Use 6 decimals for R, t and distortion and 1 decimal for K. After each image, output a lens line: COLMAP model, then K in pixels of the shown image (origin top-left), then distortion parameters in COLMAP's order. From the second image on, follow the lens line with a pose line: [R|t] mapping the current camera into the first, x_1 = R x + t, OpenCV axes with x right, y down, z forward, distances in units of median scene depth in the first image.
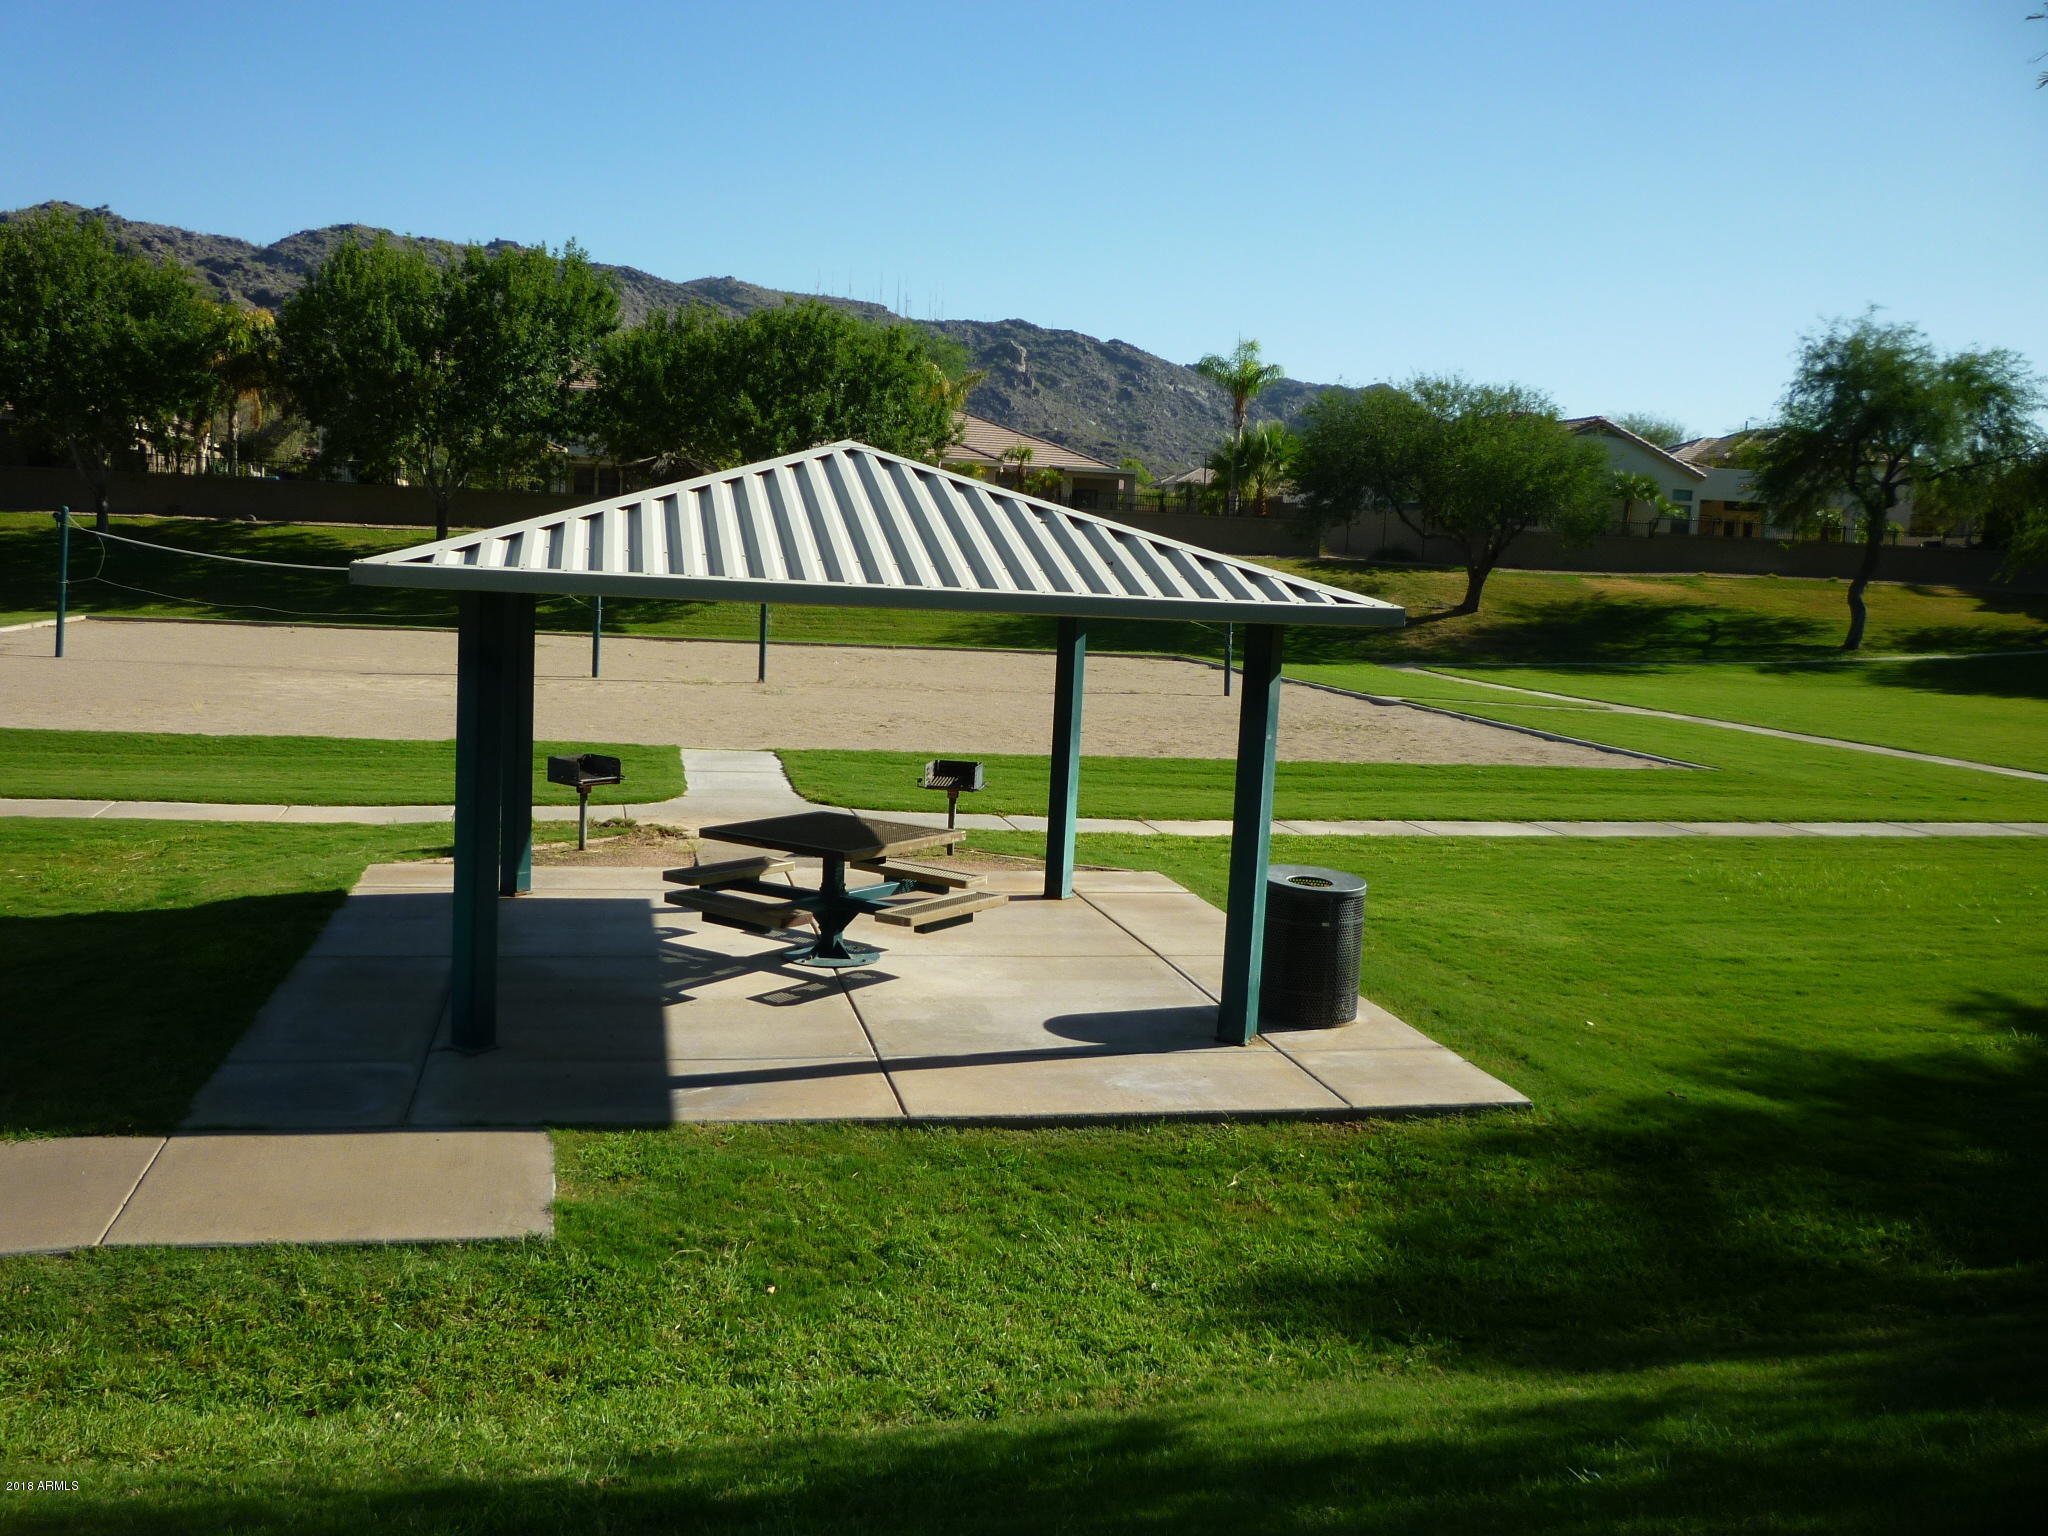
lens RADIAL K [[1802.1, 0, 973.1], [0, 1802.1, 731.1], [0, 0, 1]] dist [-0.069652, 0.067148]
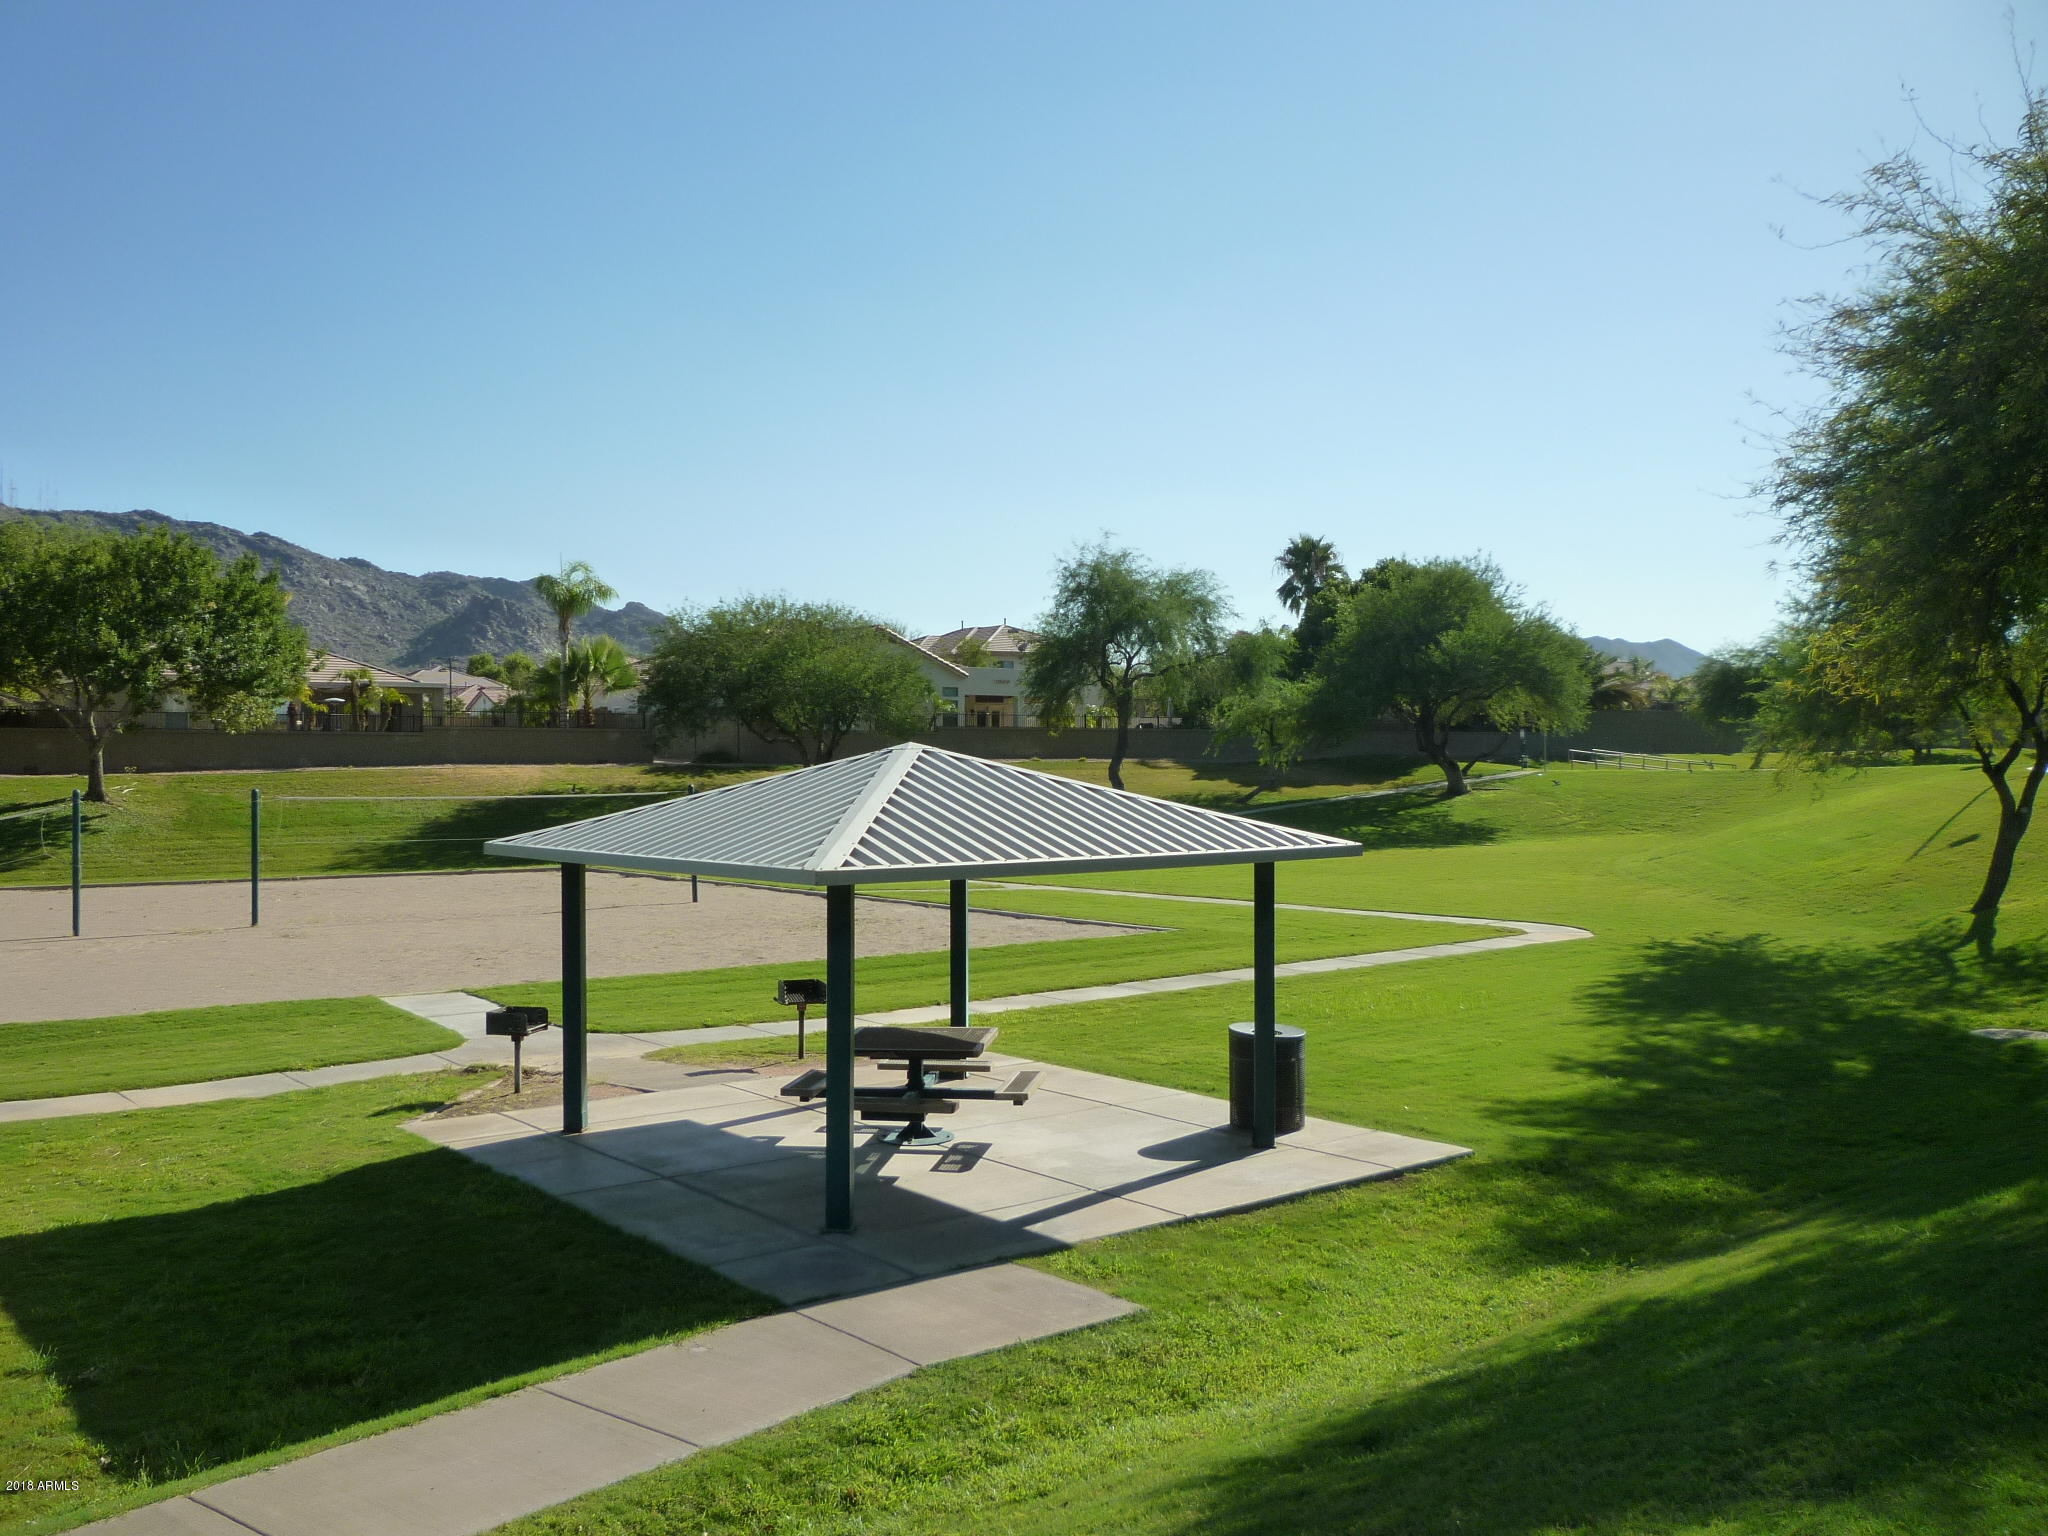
lens RADIAL K [[1775.6, 0, 1024.0], [0, 1775.6, 768.0], [0, 0, 1]] dist [-0.073235, -0.000003]
pose [[0.889420, -0.048619, 0.454497, -0.115325], [0.087014, 0.994154, -0.063931, -0.010183], [-0.448731, 0.096409, 0.888451, -0.038308]]
